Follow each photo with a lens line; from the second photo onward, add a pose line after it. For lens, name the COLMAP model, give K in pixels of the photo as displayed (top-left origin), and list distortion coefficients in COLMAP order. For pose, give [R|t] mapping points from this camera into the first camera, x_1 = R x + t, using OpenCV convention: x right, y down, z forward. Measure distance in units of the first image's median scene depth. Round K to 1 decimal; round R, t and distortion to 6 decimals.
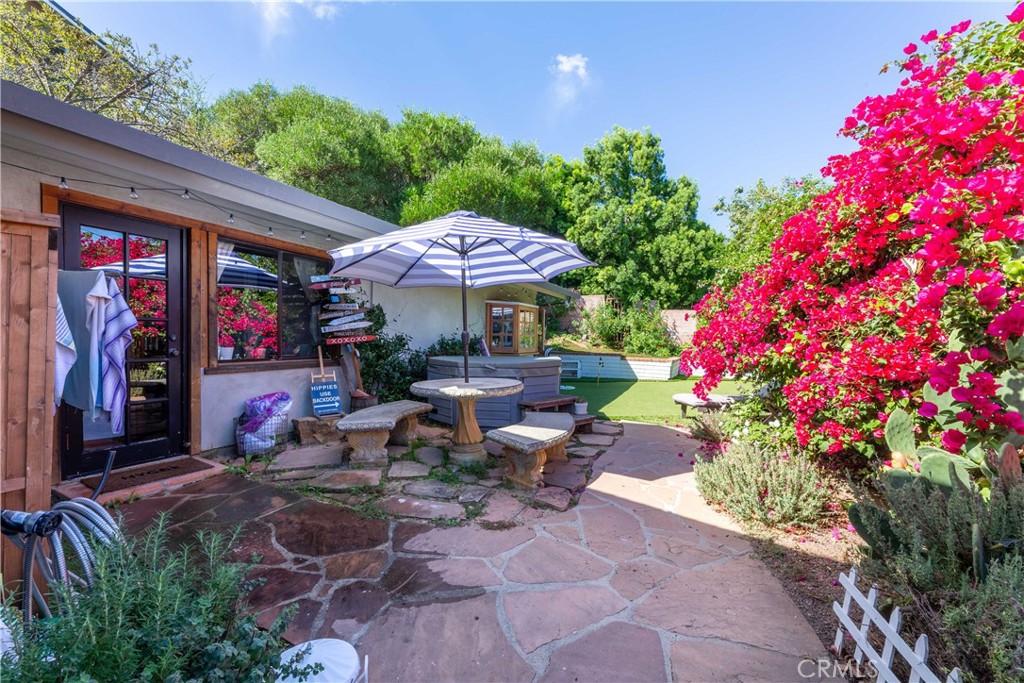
lens RADIAL K [[398.9, 0, 512.6], [0, 398.9, 339.1], [0, 0, 1]] dist [0.000811, 0.000017]
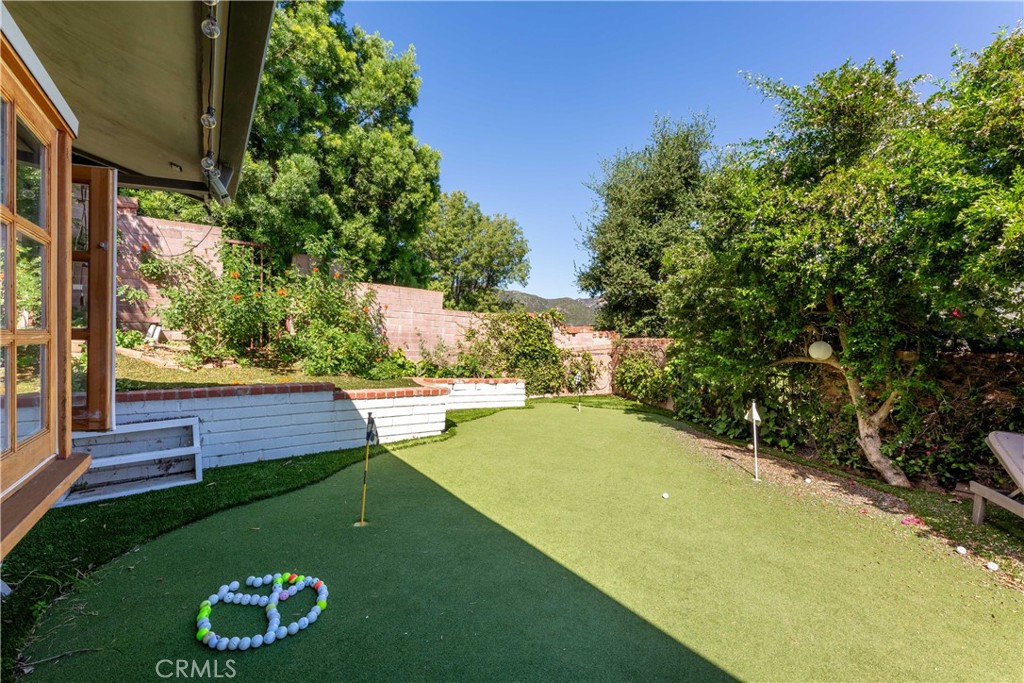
lens RADIAL K [[444.4, 0, 513.0], [0, 444.4, 341.4], [0, 0, 1]] dist [0.001057, 0.000046]
pose [[0.496834, -0.008384, 0.867805, -0.002273], [0.000335, 0.999955, 0.009469, -0.005347], [-0.867845, -0.004414, 0.496815, 0.568819]]
